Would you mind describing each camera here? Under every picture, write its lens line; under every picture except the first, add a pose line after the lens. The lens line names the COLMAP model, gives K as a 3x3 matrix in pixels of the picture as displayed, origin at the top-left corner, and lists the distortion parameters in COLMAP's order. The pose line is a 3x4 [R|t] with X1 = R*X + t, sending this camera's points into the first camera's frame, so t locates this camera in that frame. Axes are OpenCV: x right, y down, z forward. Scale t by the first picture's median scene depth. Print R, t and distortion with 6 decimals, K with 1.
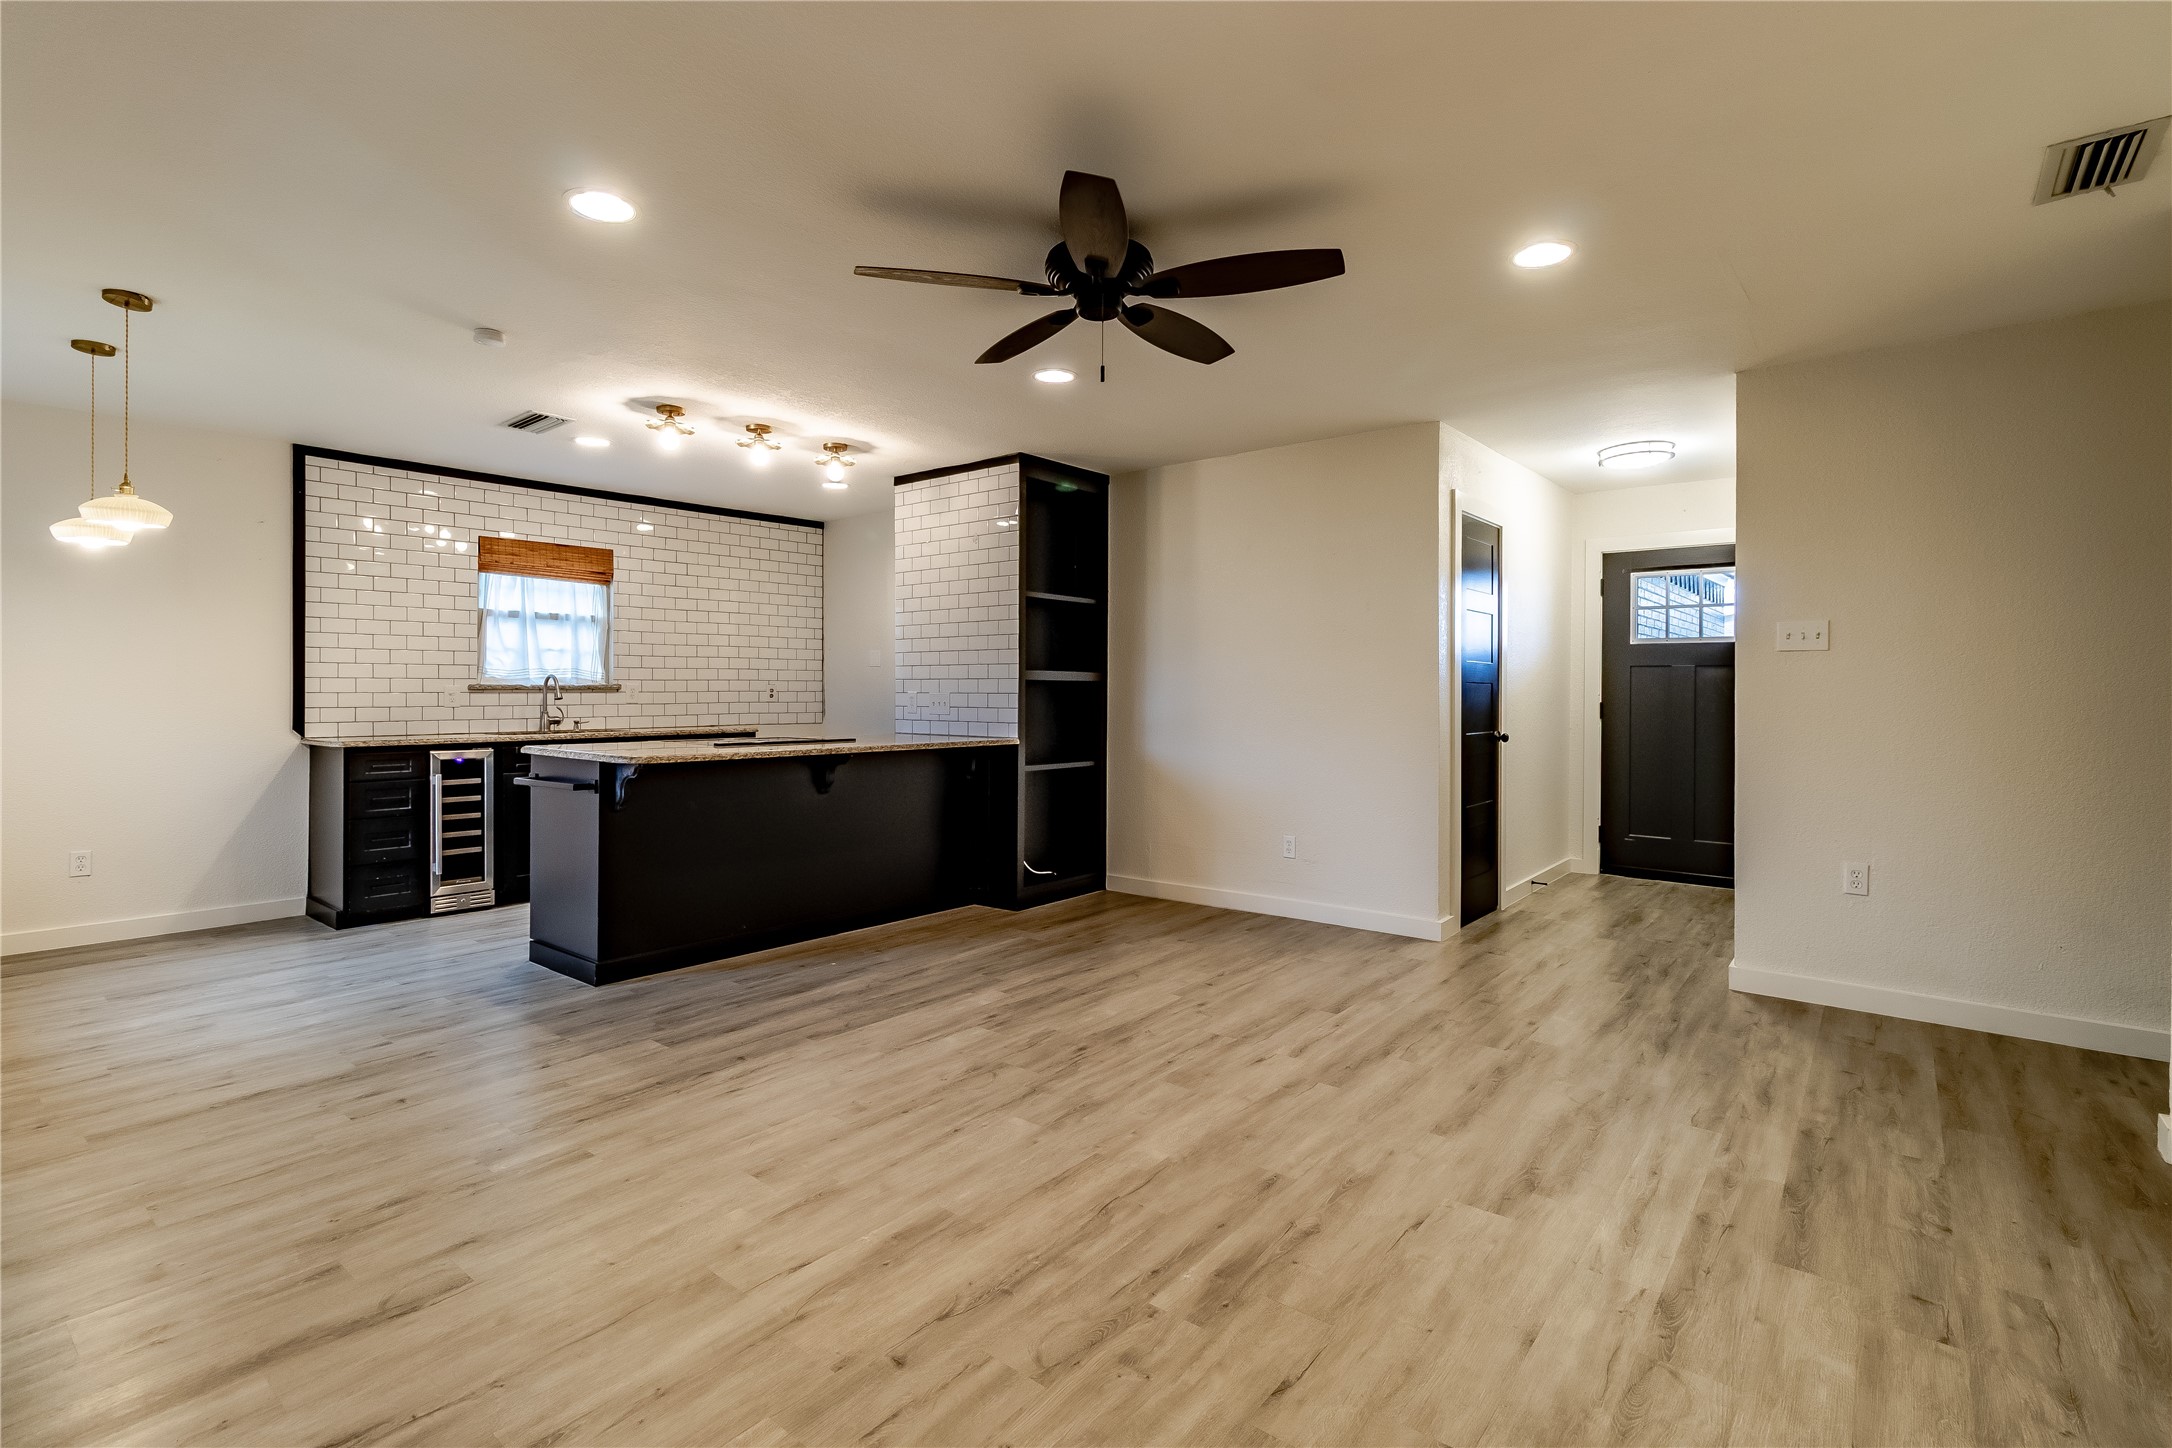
lens RADIAL K [[997.9, 0, 1090.1], [0, 997.9, 693.0], [0, 0, 1]] dist [0.000376, 0.000520]
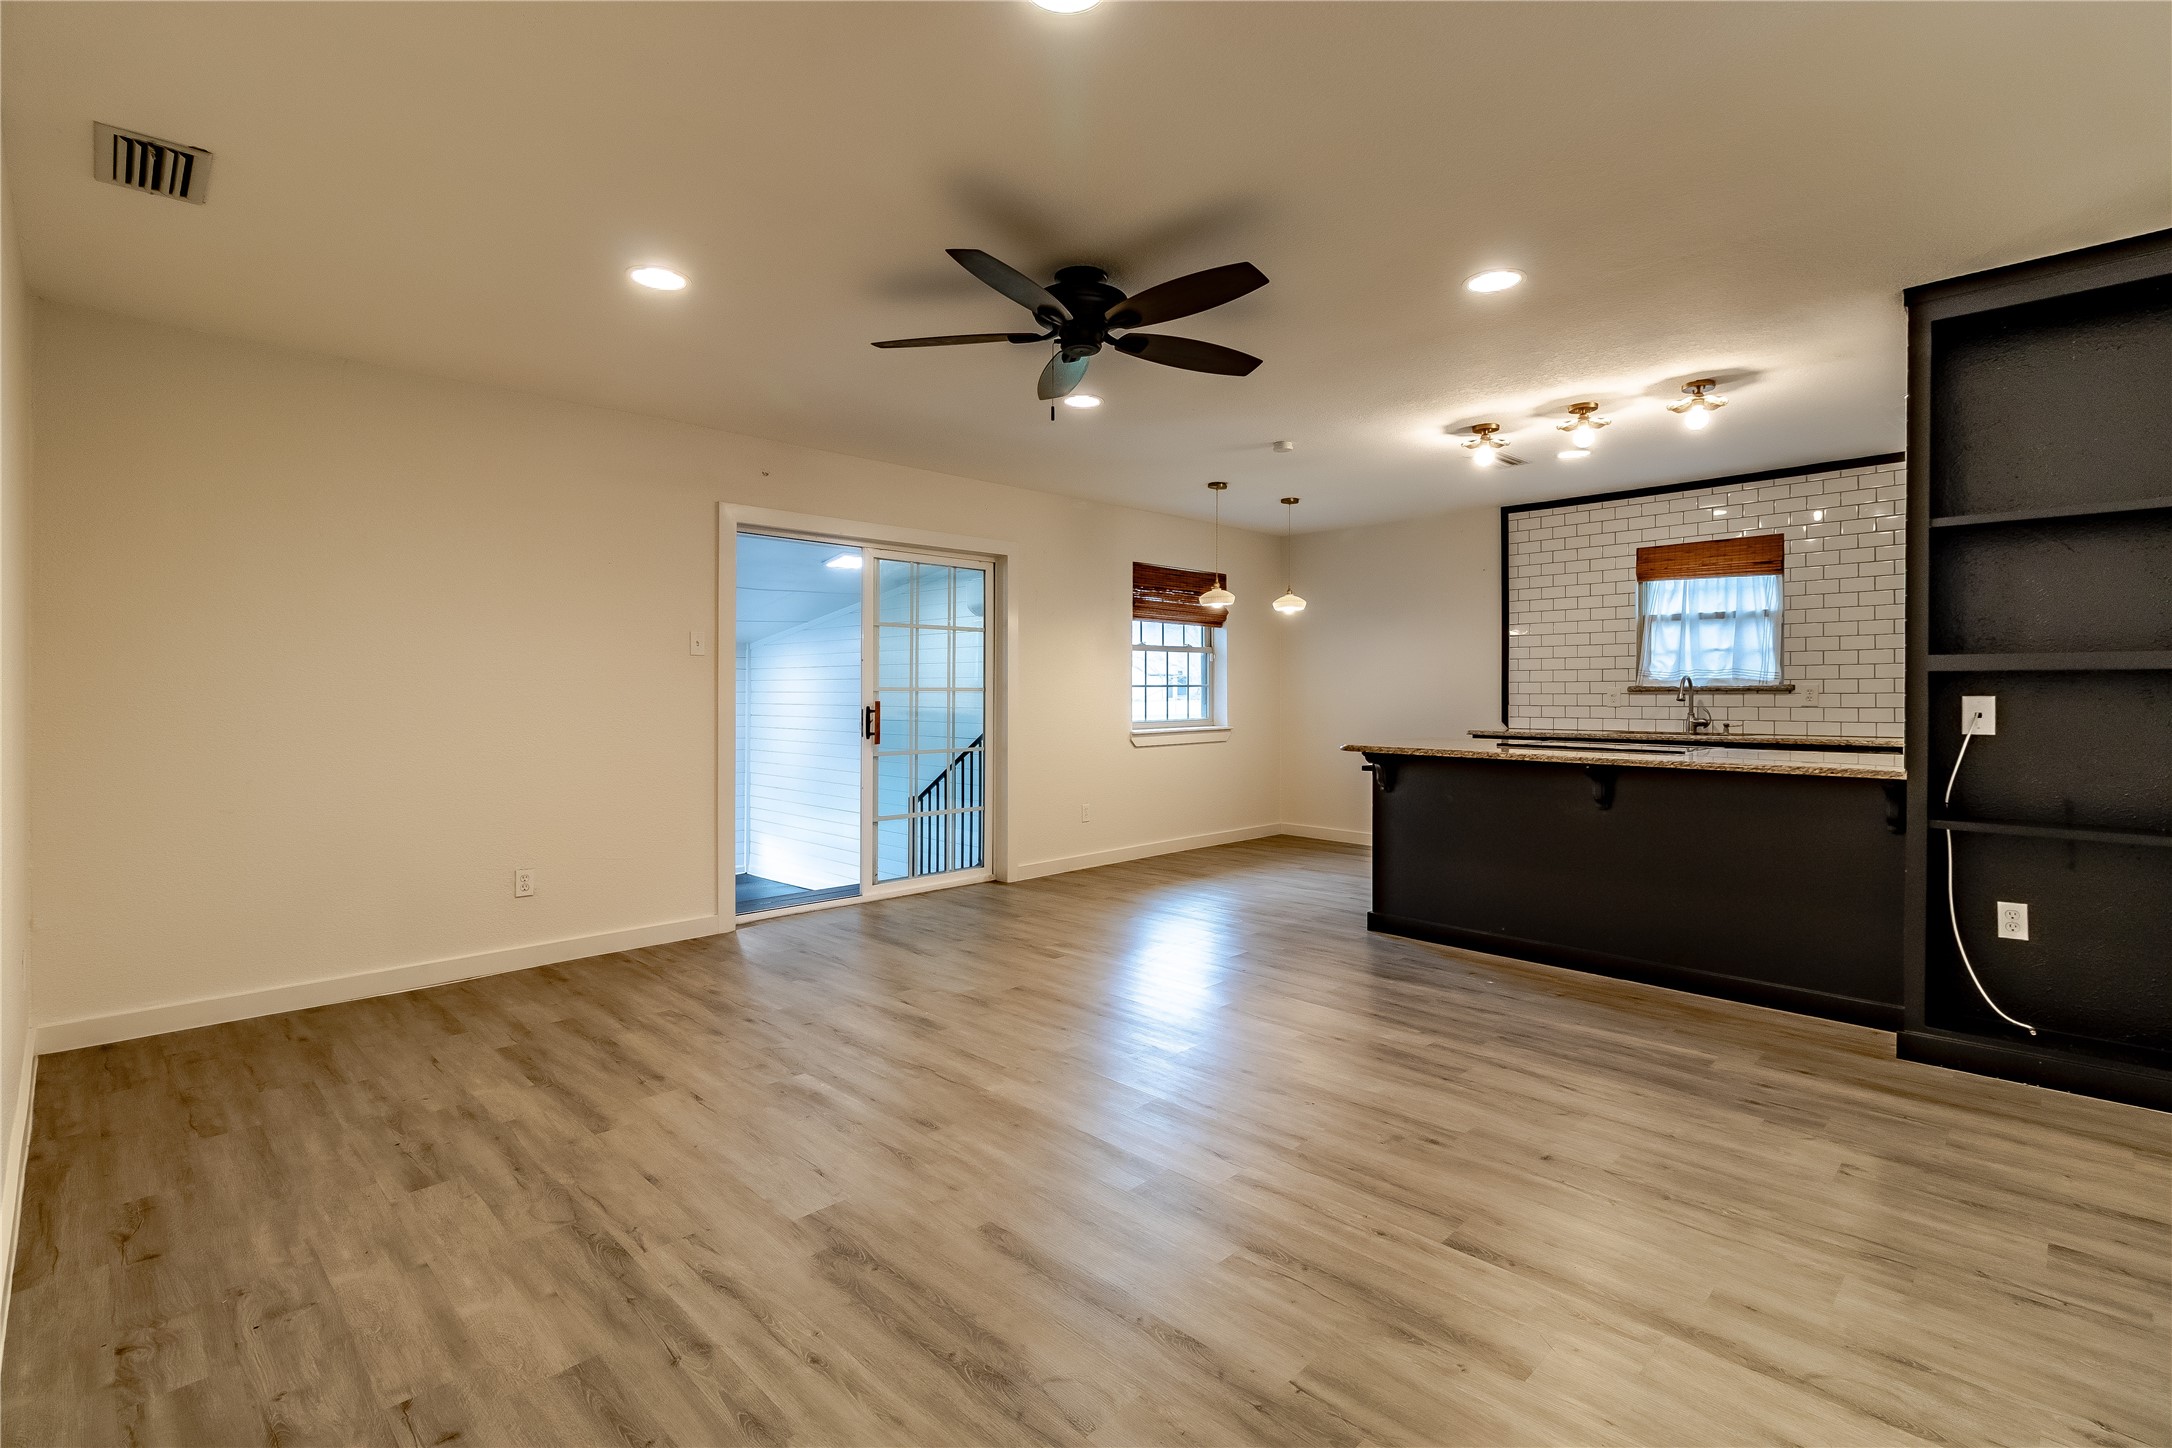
lens RADIAL K [[997.9, 0, 1090.1], [0, 997.9, 693.0], [0, 0, 1]] dist [0.000376, 0.000520]
pose [[-0.101491, -0.000856, -0.994836, 0.574304], [-0.002602, 0.999996, -0.000595, 0.000982], [0.994833, 0.002528, -0.101493, 0.579007]]
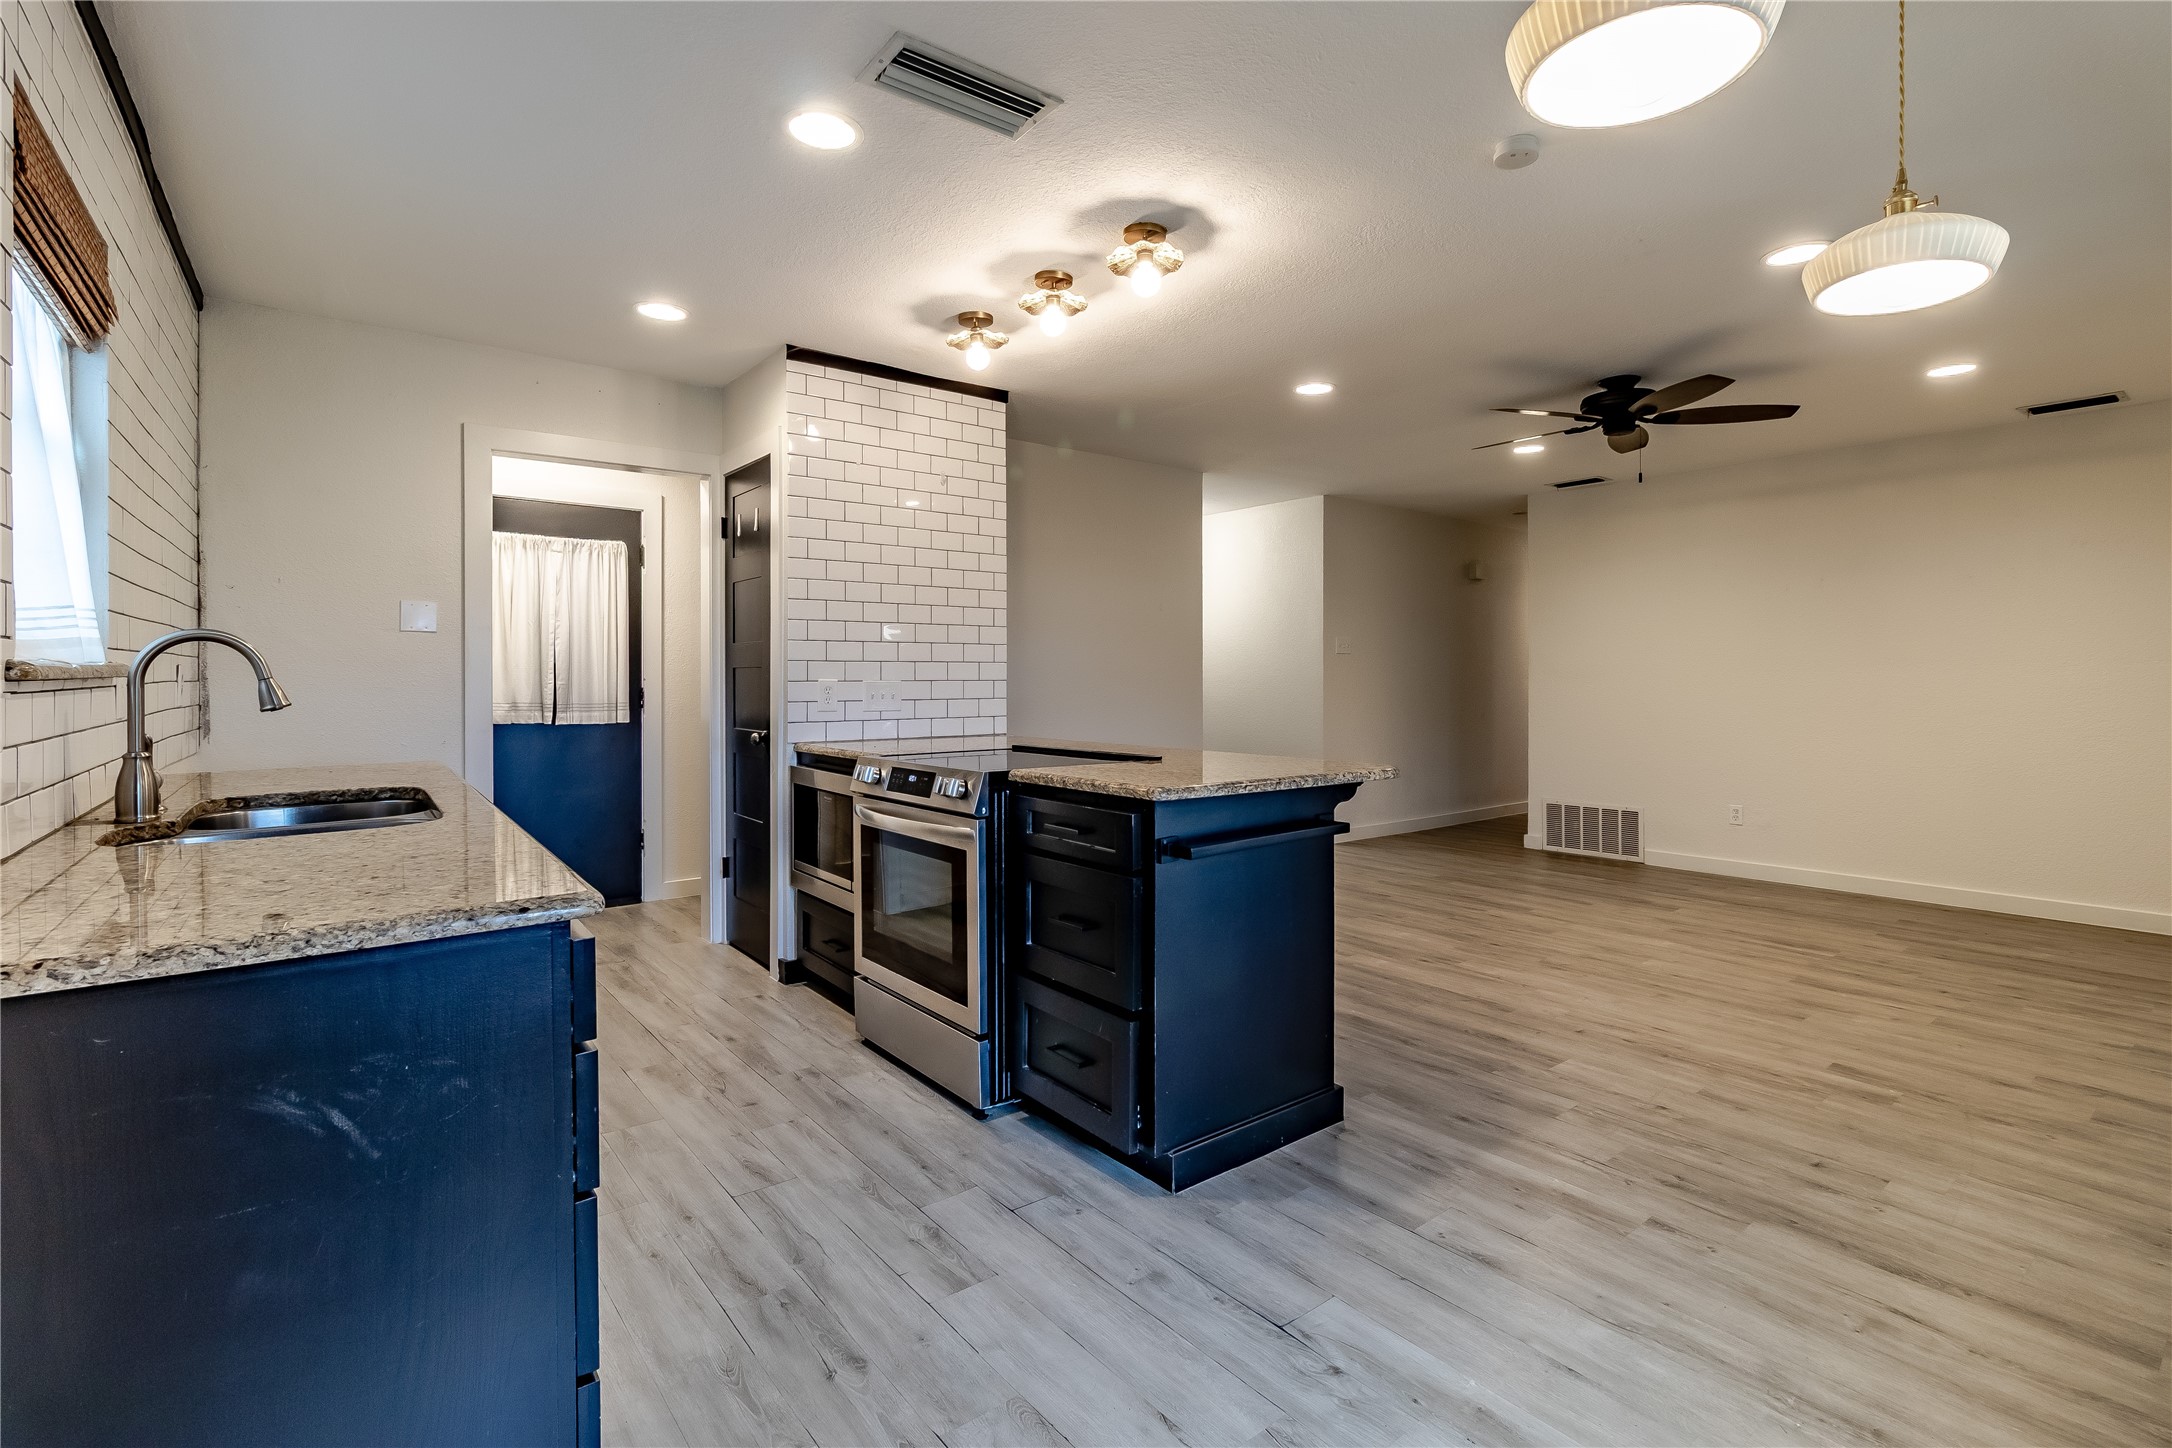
lens RADIAL K [[1010.9, 0, 1088.0], [0, 1010.9, 680.3], [0, 0, 1]] dist [0.003361, 0.000429]
pose [[0.226156, -0.008358, 0.974055, -0.884252], [0.004515, 0.999961, 0.007532, -0.005496], [-0.974081, 0.002694, 0.226185, 0.748752]]
